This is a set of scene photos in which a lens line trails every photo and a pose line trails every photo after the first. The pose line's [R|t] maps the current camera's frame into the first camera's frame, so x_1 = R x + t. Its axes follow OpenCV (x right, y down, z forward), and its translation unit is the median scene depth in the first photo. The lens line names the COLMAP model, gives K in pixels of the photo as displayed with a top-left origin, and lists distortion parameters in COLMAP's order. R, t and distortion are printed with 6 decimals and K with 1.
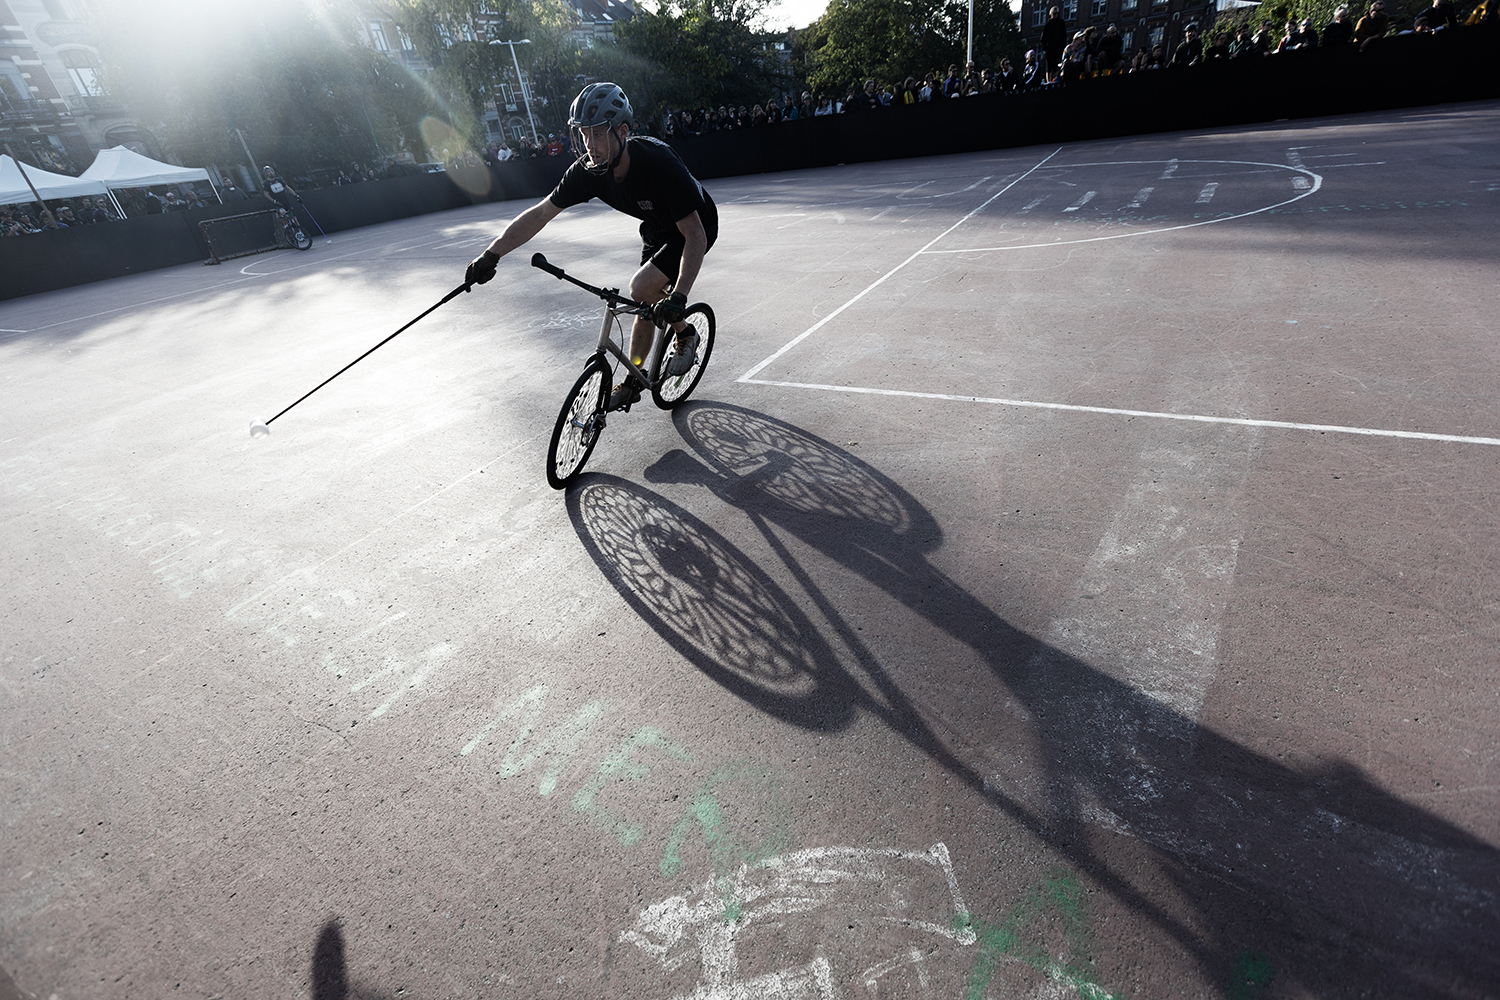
lens RADIAL K [[674.6, 0, 738.0], [0, 674.6, 501.0], [0, 0, 1]] dist [0.002848, -0.000336]
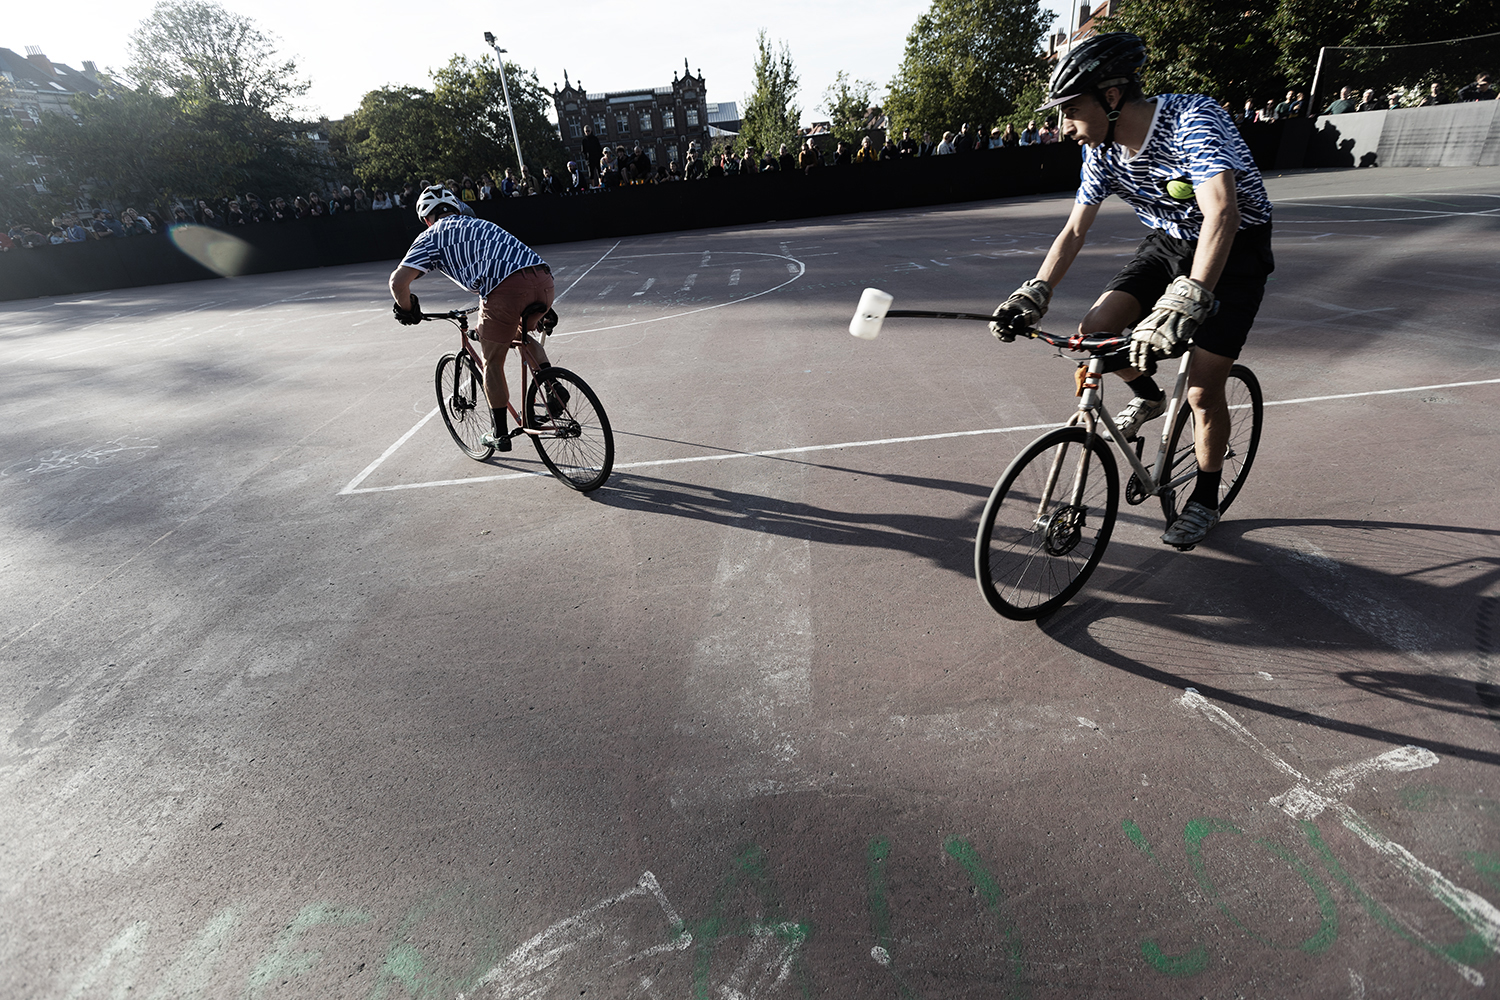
lens RADIAL K [[675.4, 0, 741.0], [0, 675.4, 492.7], [0, 0, 1]] dist [0.004173, -0.001470]
pose [[0.844974, -0.189073, 0.500271, 0.000198], [0.248895, 0.966971, -0.054935, 0.008048], [-0.473361, 0.170933, 0.864124, -0.062414]]
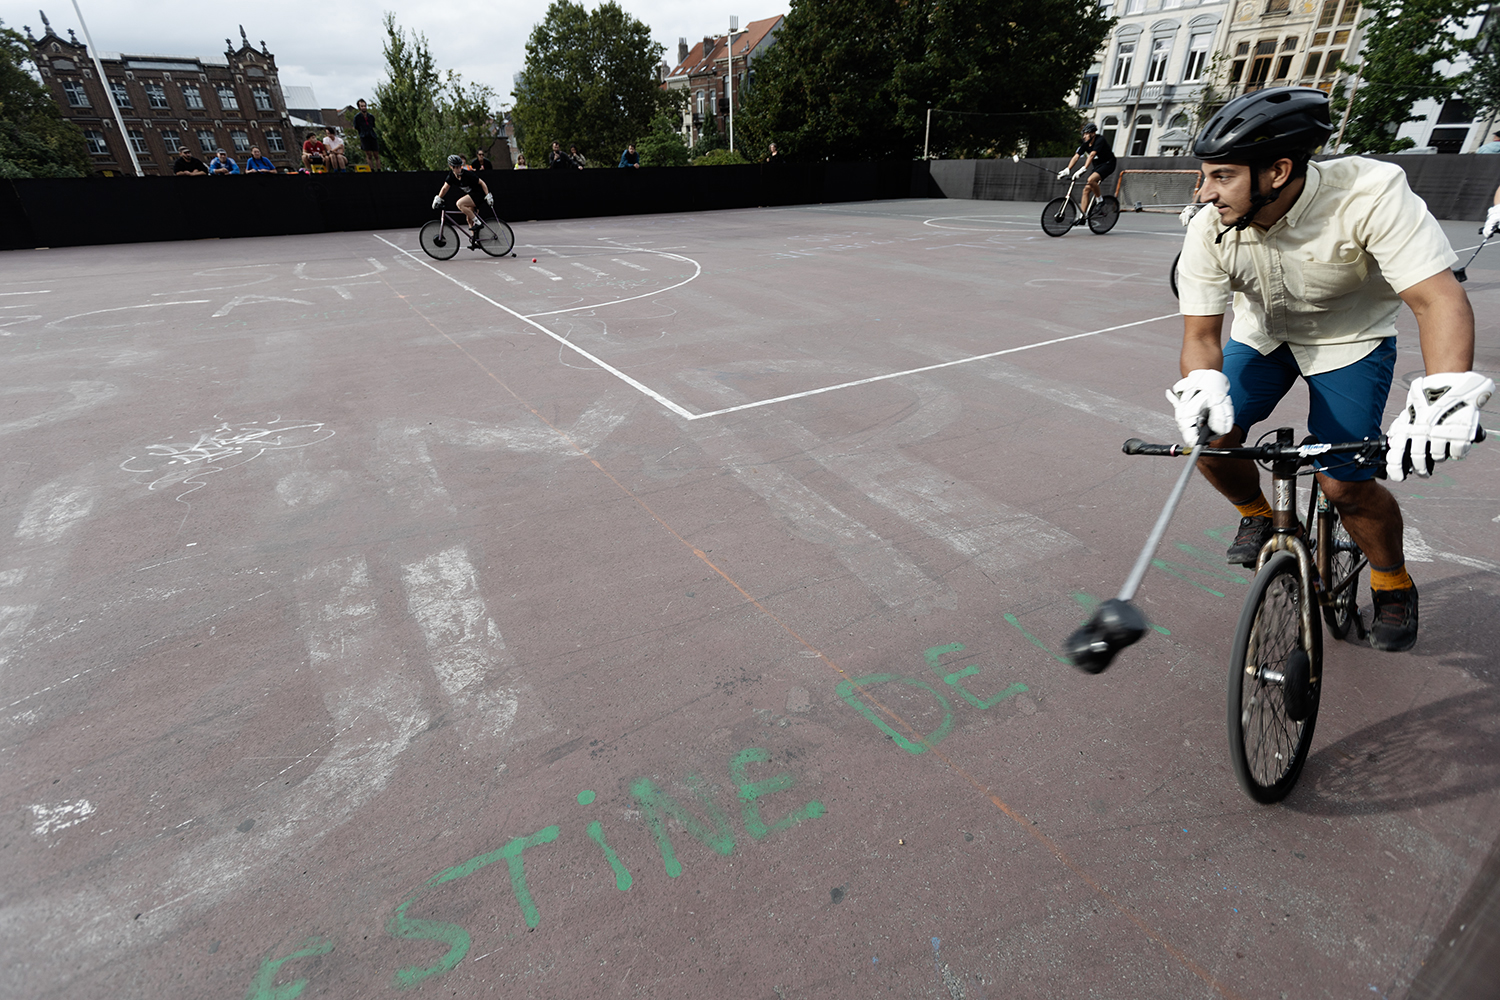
lens RADIAL K [[688.9, 0, 746.2], [0, 688.9, 512.0], [0, 0, 1]] dist [0.002381, 0.001071]
pose [[0.463012, -0.298763, 0.834482, -1.328112], [0.396505, 0.911839, 0.106459, -0.200951], [-0.792719, 0.281585, 0.540653, 0.663962]]
